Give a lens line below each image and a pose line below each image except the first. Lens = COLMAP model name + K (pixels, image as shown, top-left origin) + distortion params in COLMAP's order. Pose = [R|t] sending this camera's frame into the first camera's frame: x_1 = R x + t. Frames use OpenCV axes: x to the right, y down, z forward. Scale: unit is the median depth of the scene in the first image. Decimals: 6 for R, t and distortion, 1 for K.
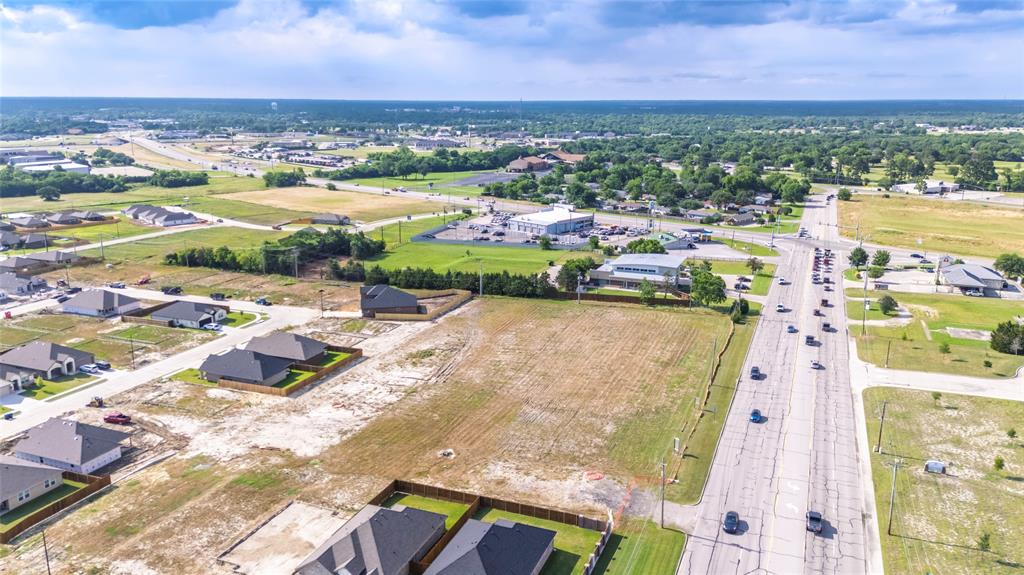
lens RADIAL K [[749.6, 0, 516.5], [0, 749.6, 287.2], [0, 0, 1]] dist [0.080812, -0.081434]
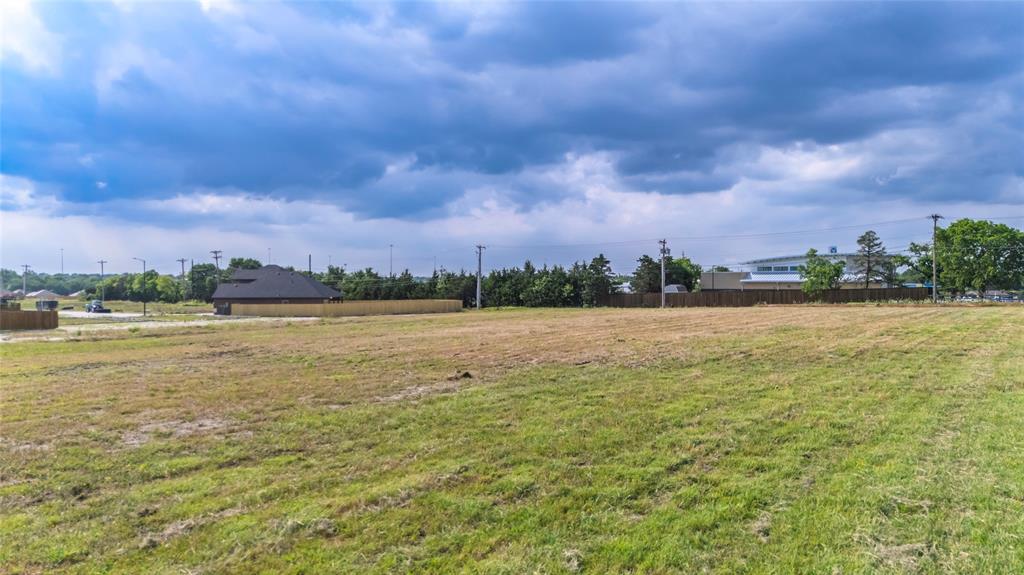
lens RADIAL K [[749.6, 0, 516.5], [0, 749.6, 287.2], [0, 0, 1]] dist [0.080812, -0.081434]
pose [[0.975556, 0.000144, -0.219753, 0.103717], [-0.051671, 0.972113, -0.228749, 0.129014], [0.213591, 0.234512, 0.948358, 0.570035]]
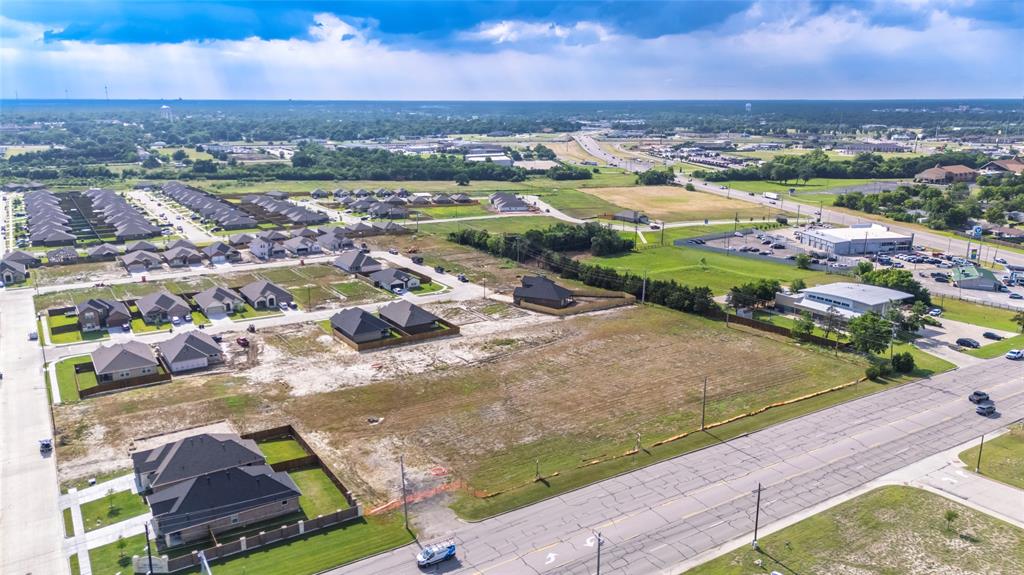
lens RADIAL K [[749.6, 0, 516.5], [0, 749.6, 287.2], [0, 0, 1]] dist [0.080812, -0.081434]
pose [[0.814852, 0.138574, -0.562862, 0.406094], [-0.139233, 0.989368, 0.042012, -0.029075], [0.562699, 0.044136, 0.825483, 0.118370]]
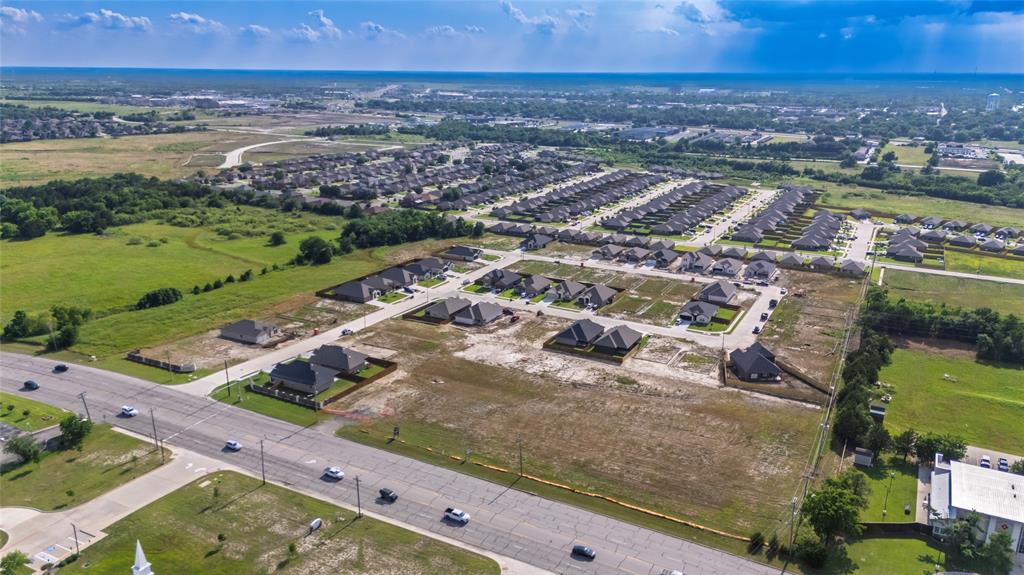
lens RADIAL K [[749.6, 0, 516.5], [0, 749.6, 287.2], [0, 0, 1]] dist [0.080812, -0.081434]
pose [[-0.101308, 0.273938, -0.956397, 0.903468], [-0.247851, 0.924081, 0.290936, -0.322372], [0.963487, 0.266519, -0.025721, 0.702551]]
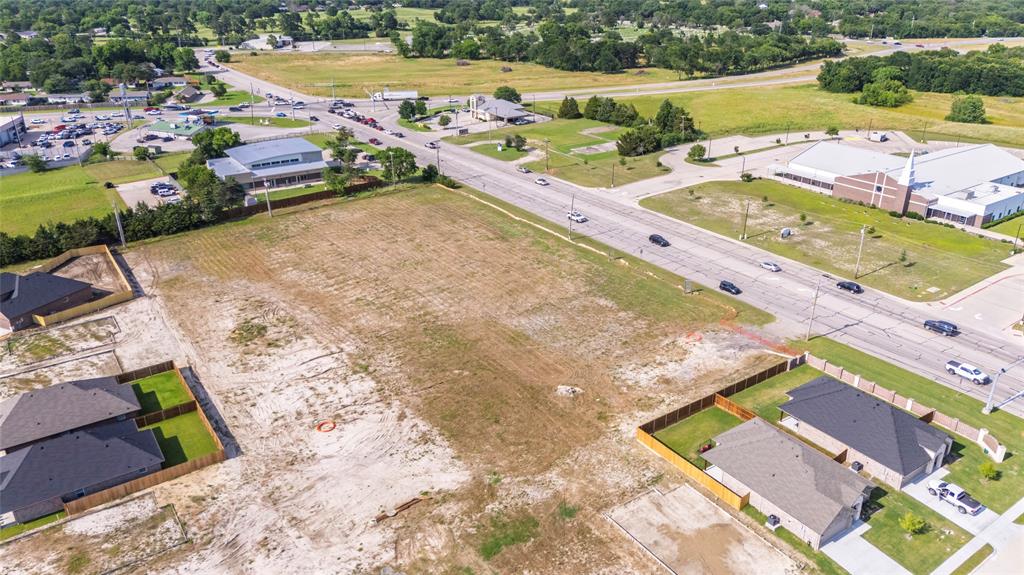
lens RADIAL K [[749.6, 0, 516.5], [0, 749.6, 287.2], [0, 0, 1]] dist [0.080812, -0.081434]
pose [[0.557632, -0.339402, 0.757531, -0.436532], [0.204455, 0.940634, 0.270936, -0.077408], [-0.804515, 0.003798, 0.593920, 0.329562]]
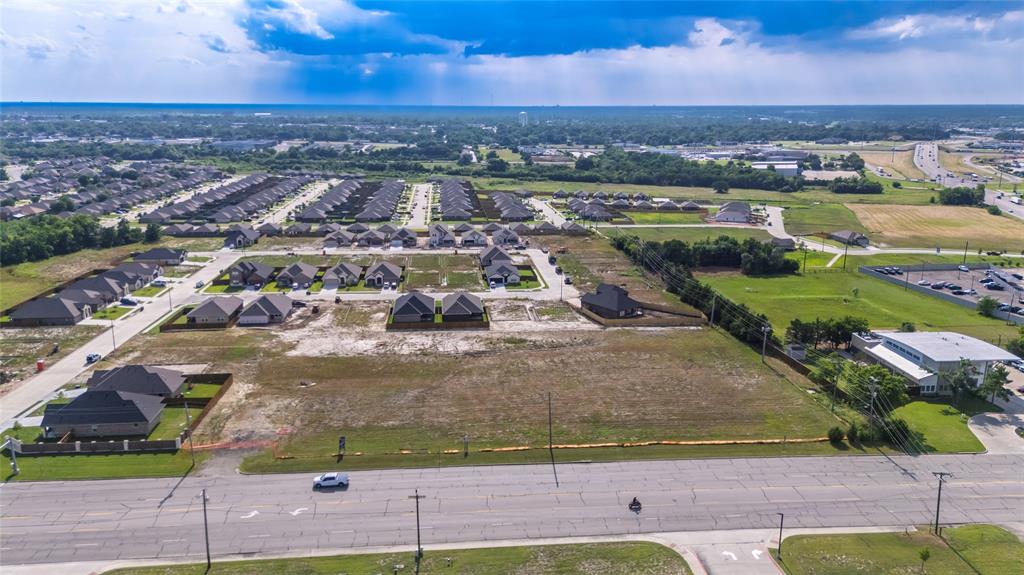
lens RADIAL K [[749.6, 0, 516.5], [0, 749.6, 287.2], [0, 0, 1]] dist [0.080812, -0.081434]
pose [[0.461523, 0.209986, -0.861918, 0.678835], [-0.218151, 0.968612, 0.119168, -0.098536], [0.859887, 0.133029, 0.492846, 0.397591]]
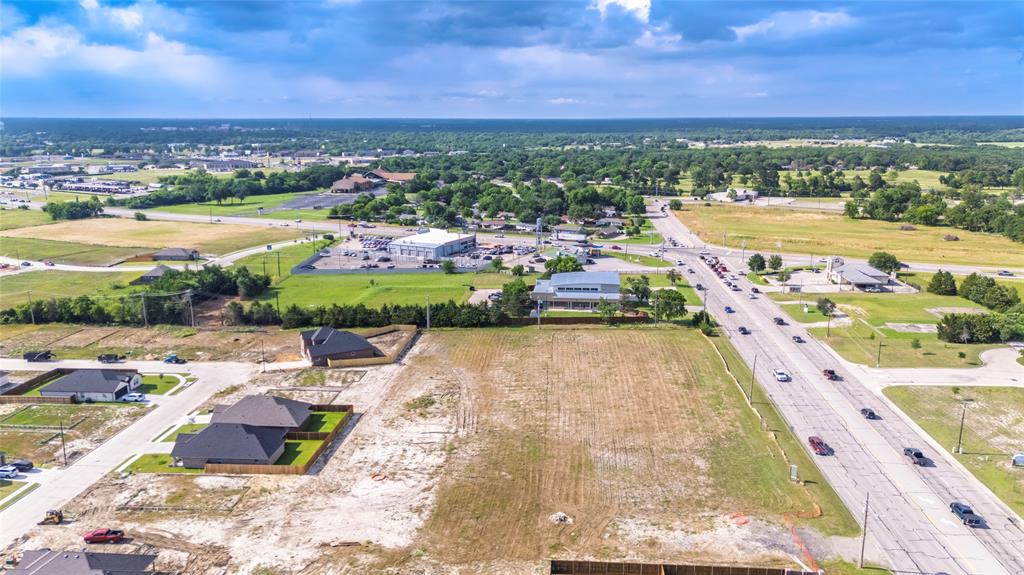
lens RADIAL K [[749.6, 0, 516.5], [0, 749.6, 287.2], [0, 0, 1]] dist [0.080812, -0.081434]
pose [[0.956828, -0.069150, 0.282308, -0.223565], [0.075445, 0.997084, -0.011473, -0.023975], [-0.280691, 0.032276, 0.959255, 0.099846]]
